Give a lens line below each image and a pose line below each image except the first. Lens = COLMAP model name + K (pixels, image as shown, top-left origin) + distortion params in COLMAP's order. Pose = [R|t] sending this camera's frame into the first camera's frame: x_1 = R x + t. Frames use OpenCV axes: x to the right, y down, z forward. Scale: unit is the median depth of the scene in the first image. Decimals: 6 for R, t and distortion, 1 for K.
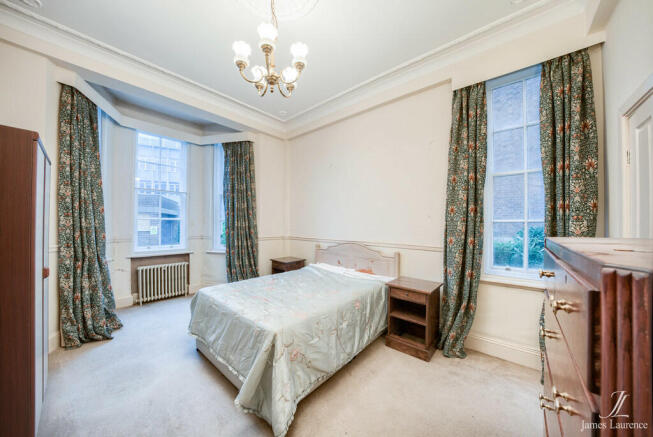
lens RADIAL K [[222.6, 0, 326.5], [0, 222.6, 218.5], [0, 0, 1]] dist [-0.000515, -0.000129]
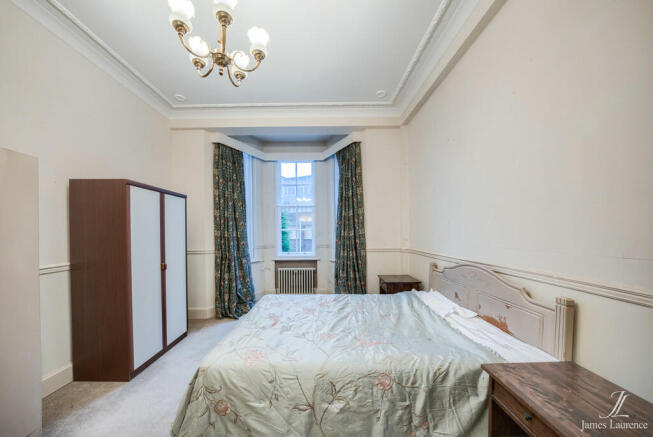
lens RADIAL K [[225.3, 0, 324.9], [0, 225.3, 230.8], [0, 0, 1]] dist [-0.000502, -0.000087]
pose [[0.660981, -0.018454, -0.750175, 0.289799], [0.029672, 0.999558, 0.001556, 0.009664], [0.749815, -0.023288, 0.661237, 0.337480]]
